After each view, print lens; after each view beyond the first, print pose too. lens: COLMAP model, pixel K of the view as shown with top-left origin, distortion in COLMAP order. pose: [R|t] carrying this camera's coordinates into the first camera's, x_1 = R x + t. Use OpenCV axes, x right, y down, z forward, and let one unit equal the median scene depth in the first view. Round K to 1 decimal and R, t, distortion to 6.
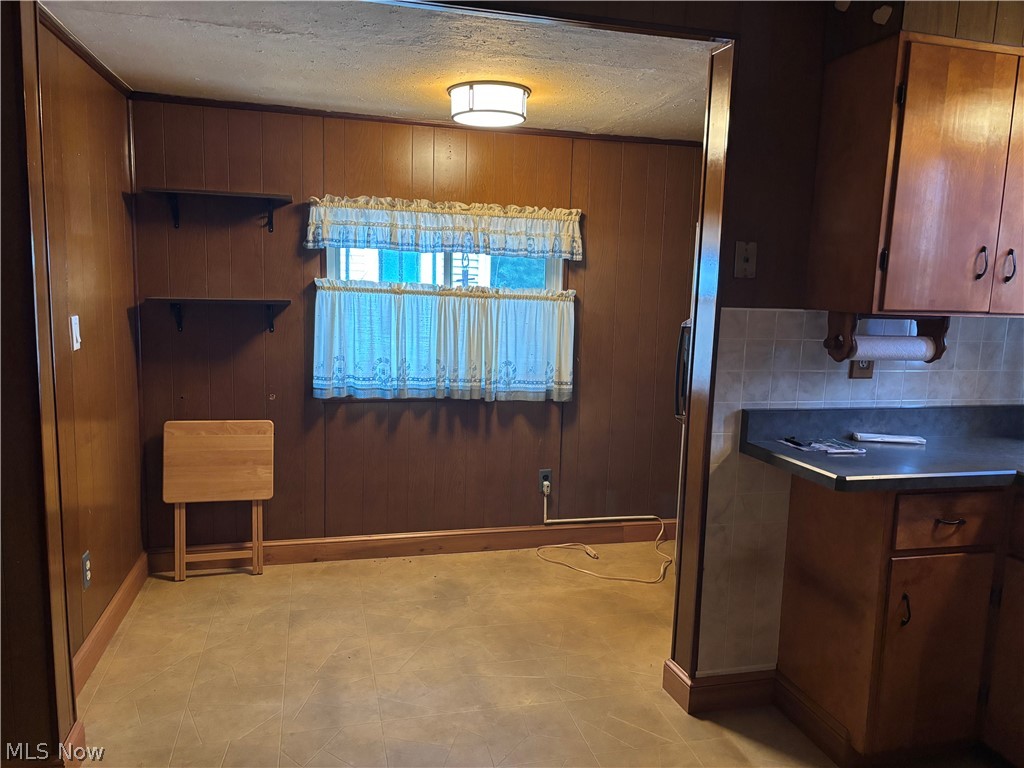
lens RADIAL K [[757.9, 0, 512.0], [0, 757.9, 384.0], [0, 0, 1]] dist [0.003776, 0.000291]
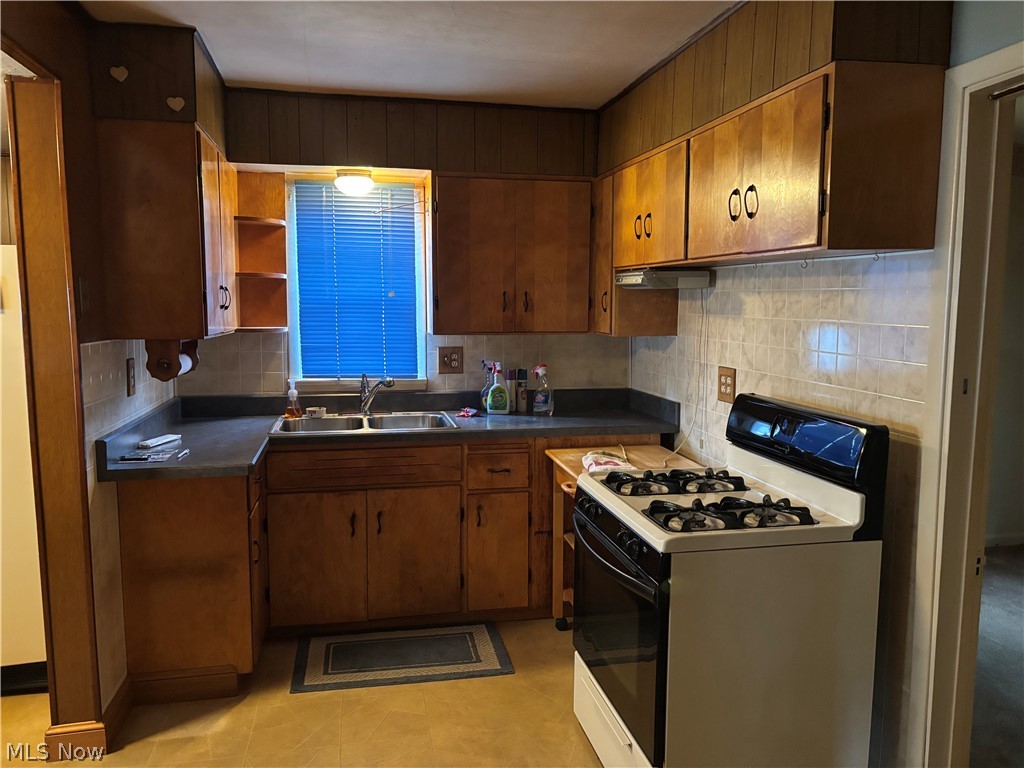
lens RADIAL K [[757.9, 0, 512.0], [0, 757.9, 384.0], [0, 0, 1]] dist [0.003776, 0.000291]
pose [[0.032888, -0.129389, 0.991048, -0.730457], [0.127750, 0.983995, 0.124229, -0.104279], [-0.991261, 0.122521, 0.048891, 0.406869]]
